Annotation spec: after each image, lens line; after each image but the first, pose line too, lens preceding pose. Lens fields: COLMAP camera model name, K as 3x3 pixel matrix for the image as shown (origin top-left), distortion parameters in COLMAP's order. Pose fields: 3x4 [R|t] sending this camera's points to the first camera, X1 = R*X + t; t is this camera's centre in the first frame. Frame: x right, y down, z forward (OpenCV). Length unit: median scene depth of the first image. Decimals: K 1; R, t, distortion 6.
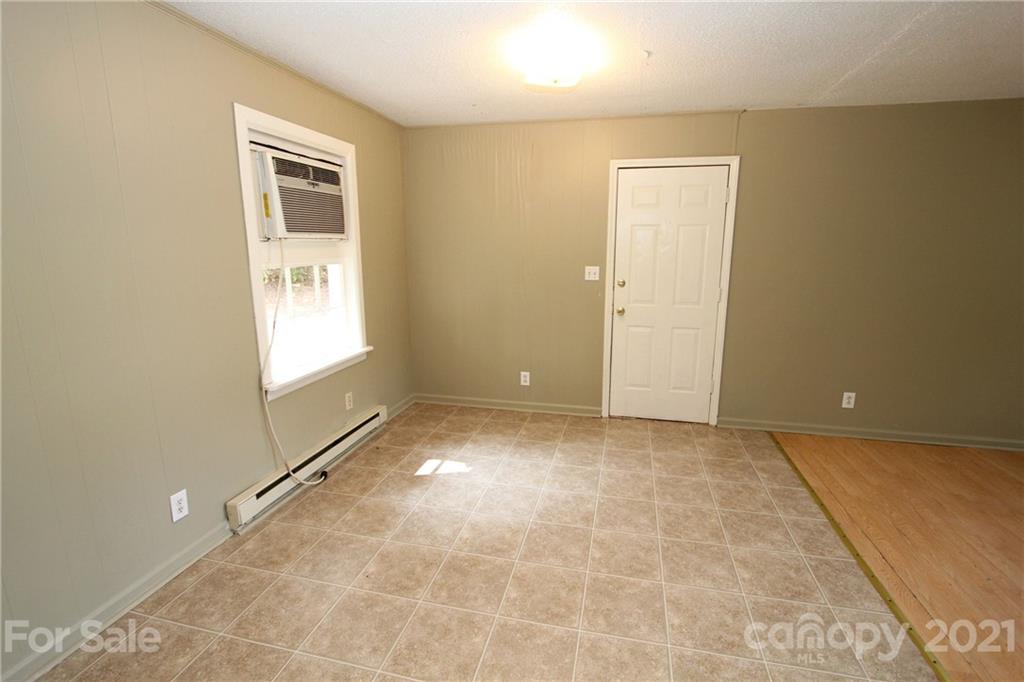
lens RADIAL K [[478.2, 0, 521.7], [0, 478.2, 337.2], [0, 0, 1]] dist [-0.008603, -0.000119]
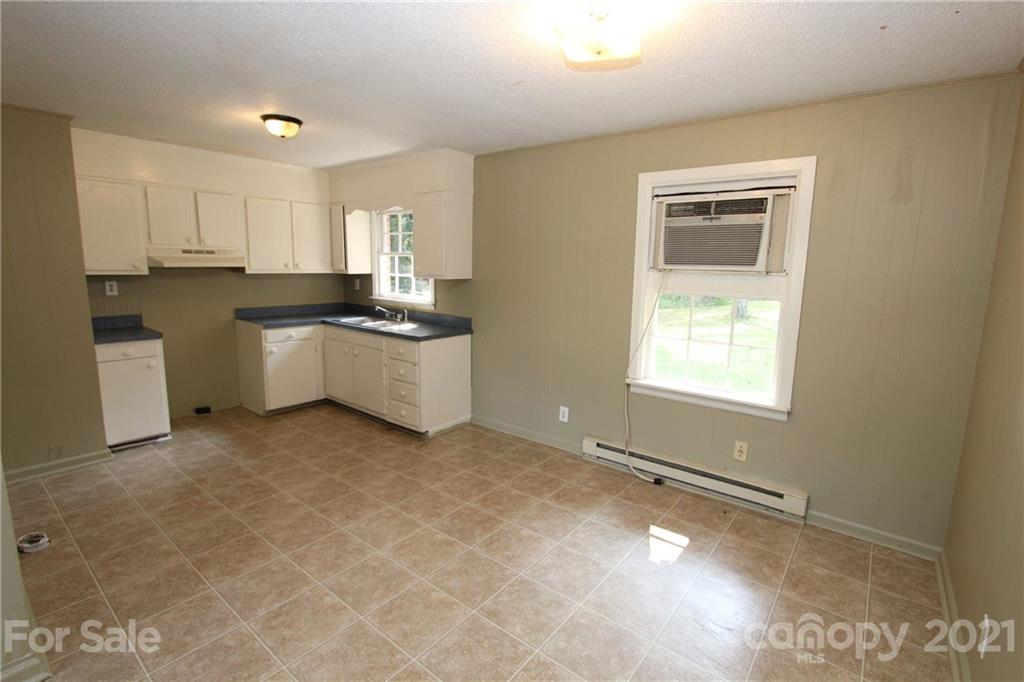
lens RADIAL K [[478.2, 0, 521.7], [0, 478.2, 337.2], [0, 0, 1]] dist [-0.008603, -0.000119]
pose [[-0.432338, 0.123291, -0.893243, 0.673473], [-0.196171, 0.954021, 0.226629, -0.219922], [0.880114, 0.273208, -0.388273, 1.067063]]
